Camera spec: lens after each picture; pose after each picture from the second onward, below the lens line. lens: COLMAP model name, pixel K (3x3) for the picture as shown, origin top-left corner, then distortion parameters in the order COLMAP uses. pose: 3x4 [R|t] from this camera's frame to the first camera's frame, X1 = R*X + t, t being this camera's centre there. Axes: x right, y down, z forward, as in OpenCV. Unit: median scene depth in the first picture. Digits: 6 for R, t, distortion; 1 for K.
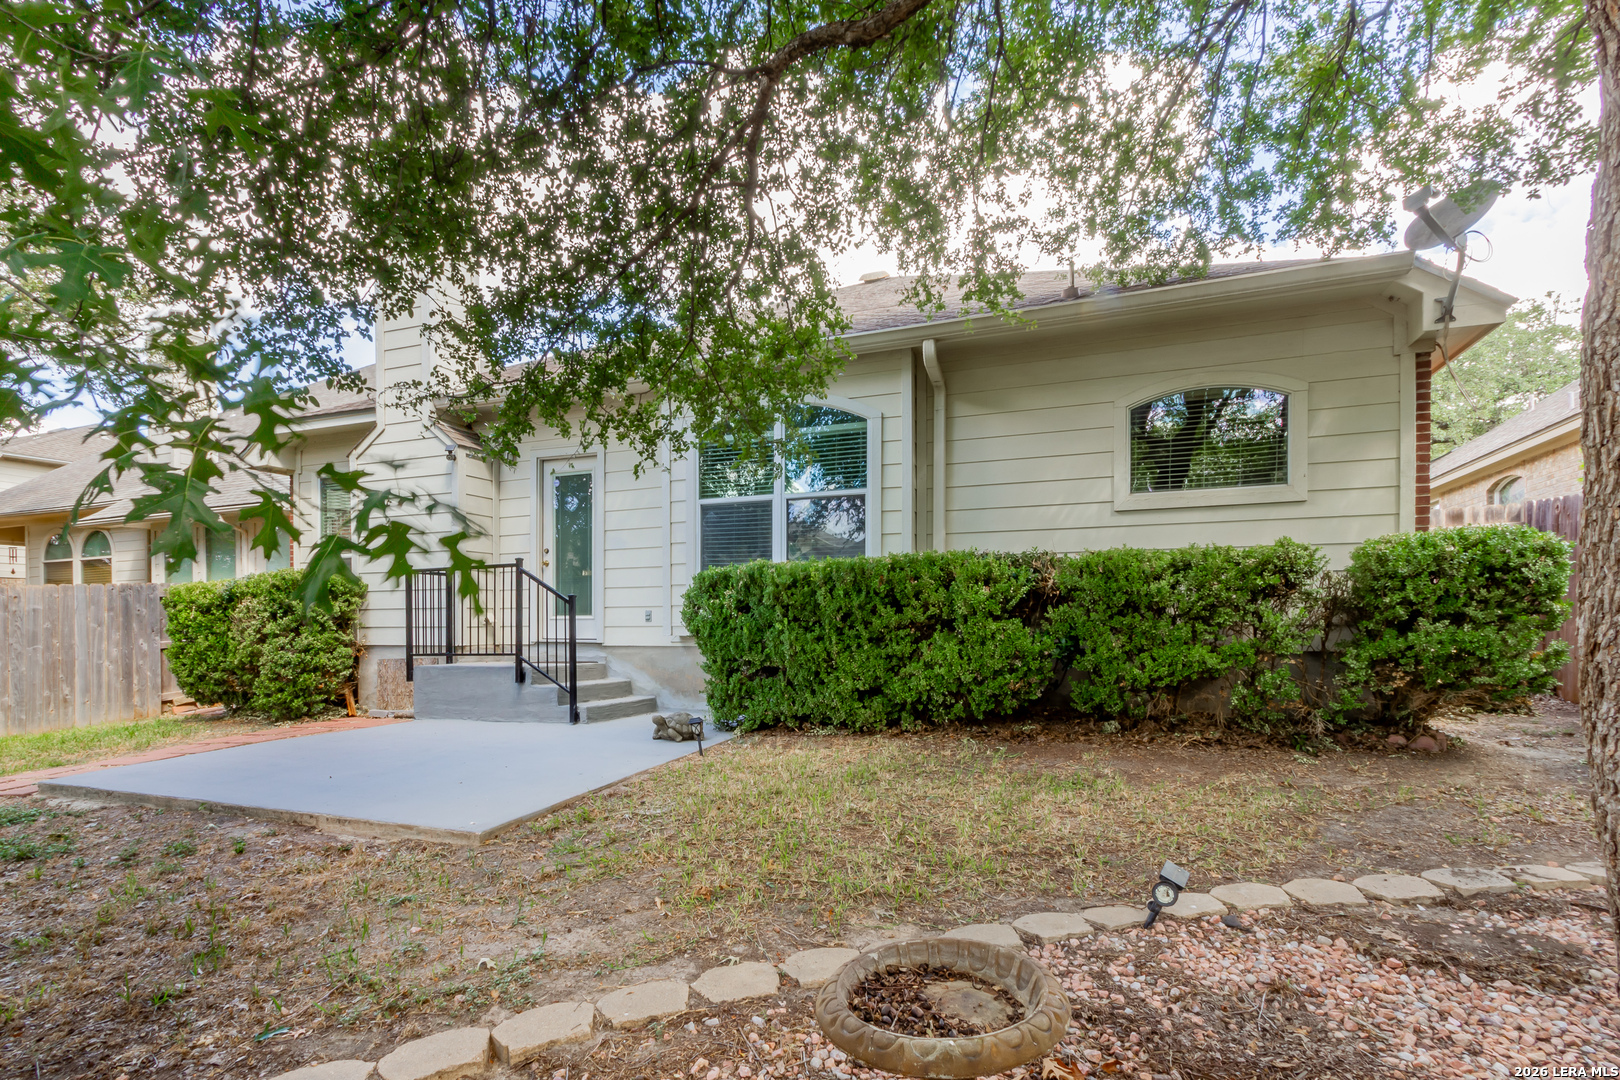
lens RADIAL K [[750.0, 0, 810.0], [0, 750.0, 540.0], [0, 0, 1]] dist [0.001458, 0.000020]
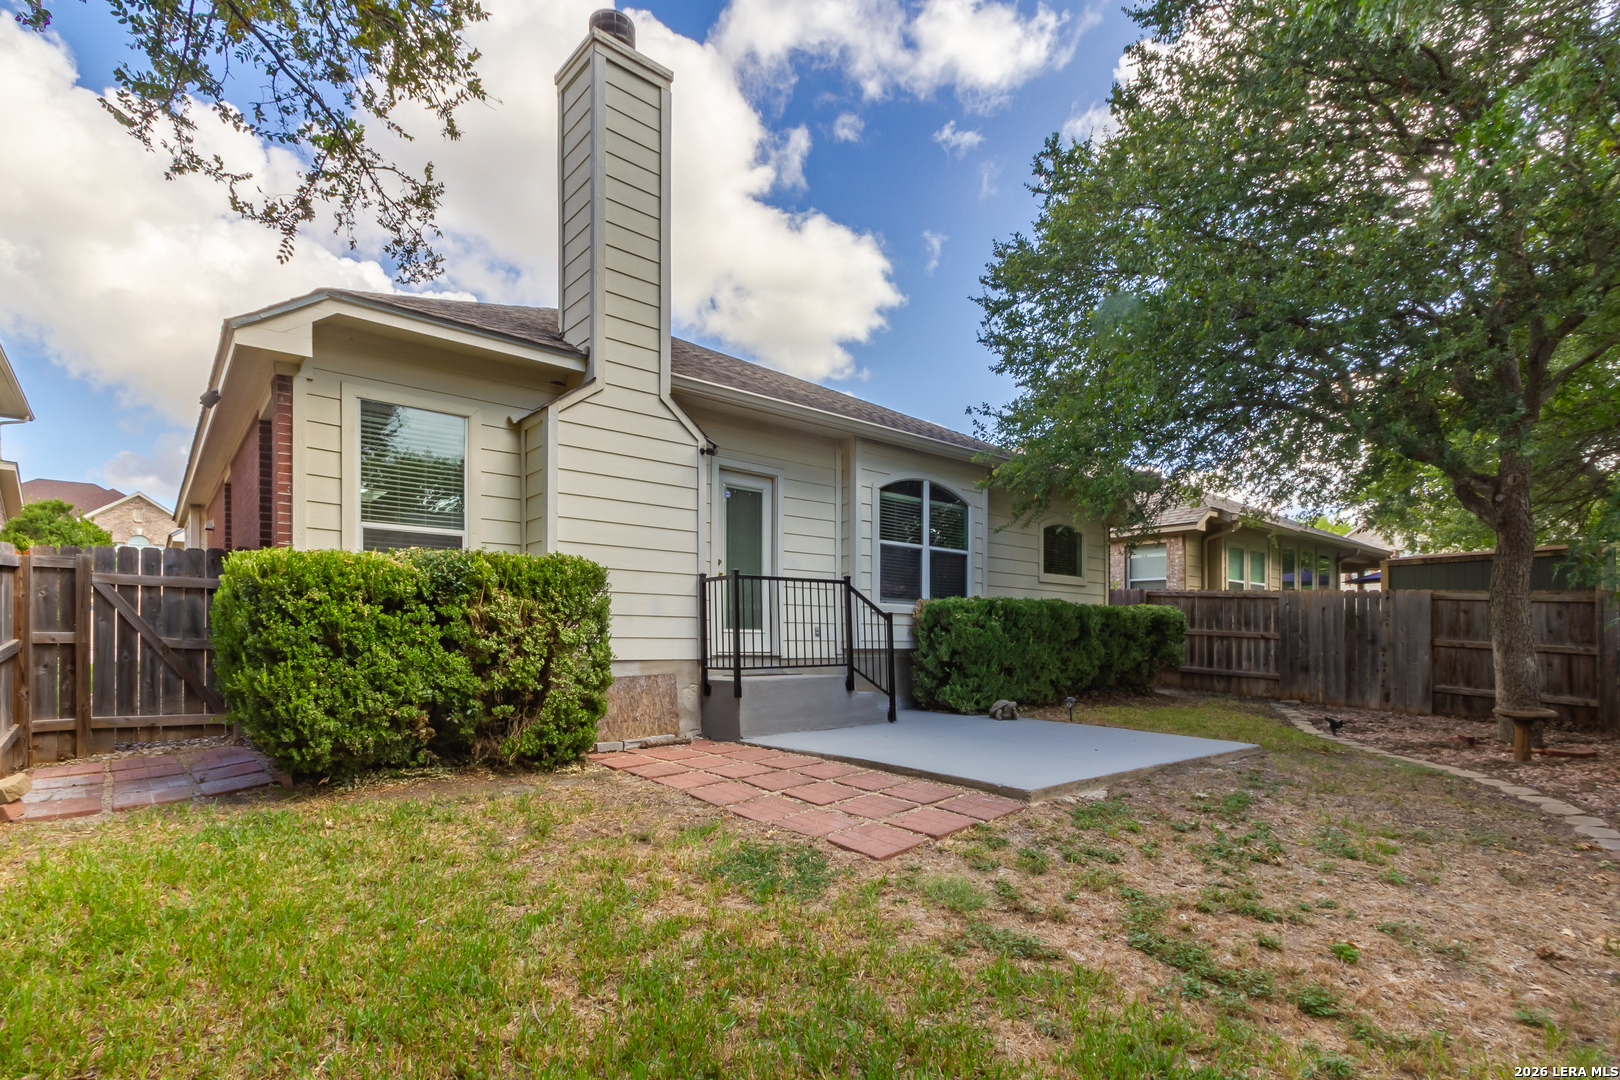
lens RADIAL K [[750.0, 0, 810.0], [0, 750.0, 540.0], [0, 0, 1]] dist [0.001458, 0.000020]
pose [[0.453497, 0.119476, 0.883213, -1.385807], [-0.098816, 0.991605, -0.083400, 0.067913], [-0.885763, -0.049454, 0.461496, 0.549502]]
